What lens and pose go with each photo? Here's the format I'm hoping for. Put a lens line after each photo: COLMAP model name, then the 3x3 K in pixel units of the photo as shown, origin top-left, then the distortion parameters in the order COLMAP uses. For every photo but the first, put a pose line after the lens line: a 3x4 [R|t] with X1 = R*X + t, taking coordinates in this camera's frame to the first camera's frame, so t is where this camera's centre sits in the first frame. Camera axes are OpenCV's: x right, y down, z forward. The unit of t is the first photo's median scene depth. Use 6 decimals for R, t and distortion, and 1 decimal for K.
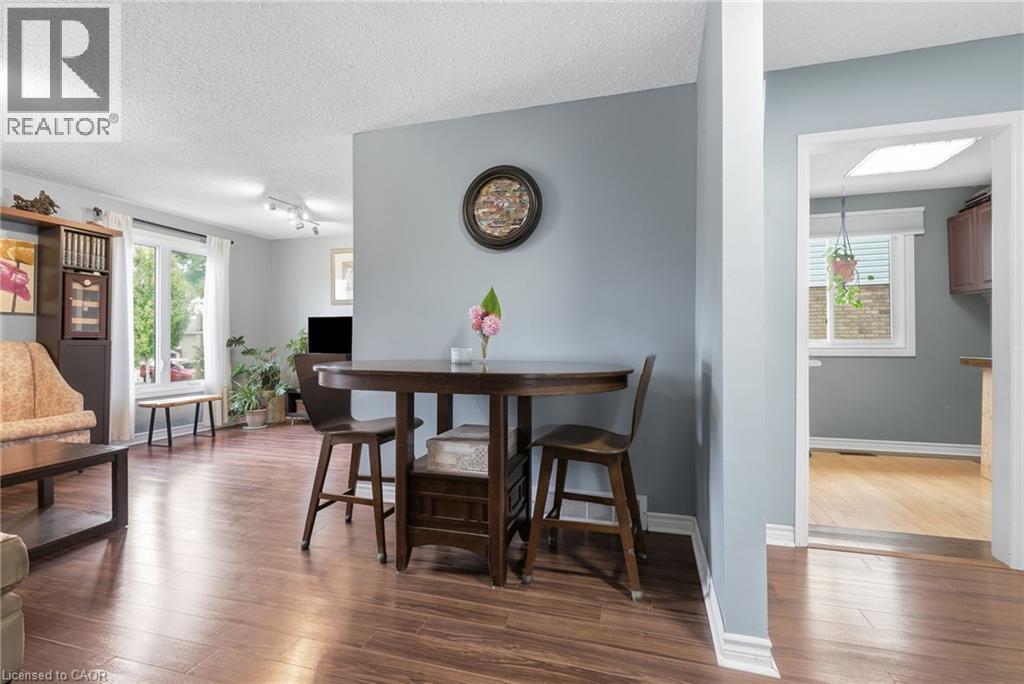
lens RADIAL K [[467.4, 0, 512.0], [0, 467.4, 342.0], [0, 0, 1]] dist [0.000406, -0.000908]
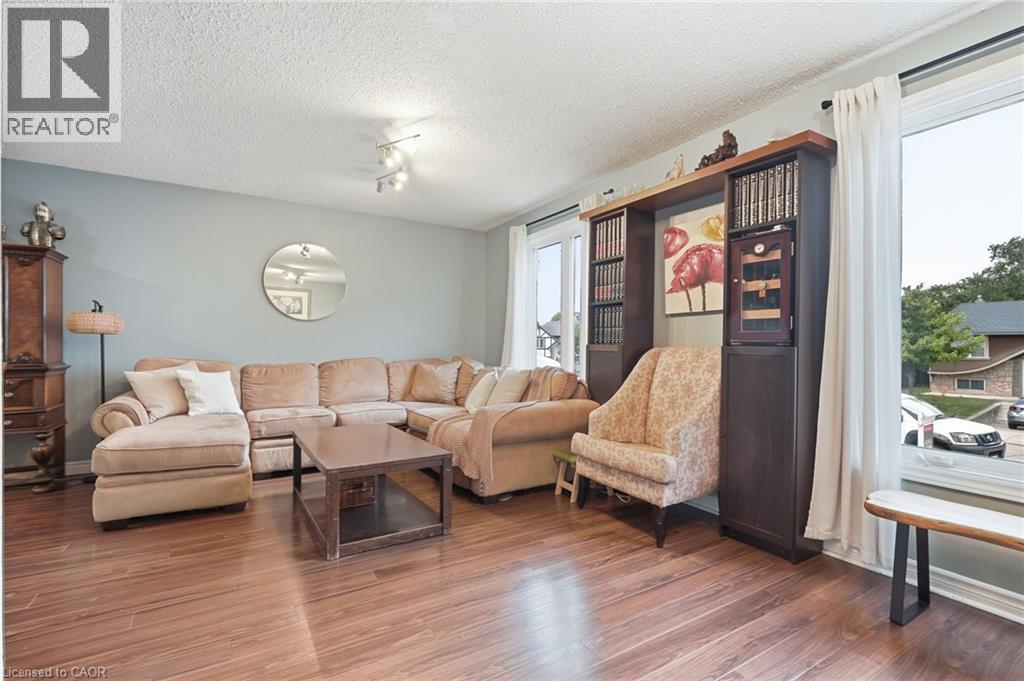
lens RADIAL K [[469.5, 0, 511.9], [0, 469.5, 349.3], [0, 0, 1]] dist [0.002543, 0.000104]
pose [[-0.671931, 0.000926, -0.740614, -0.278646], [-0.007151, 0.999944, 0.007739, -0.003134], [0.740580, 0.010497, -0.671887, 1.239654]]
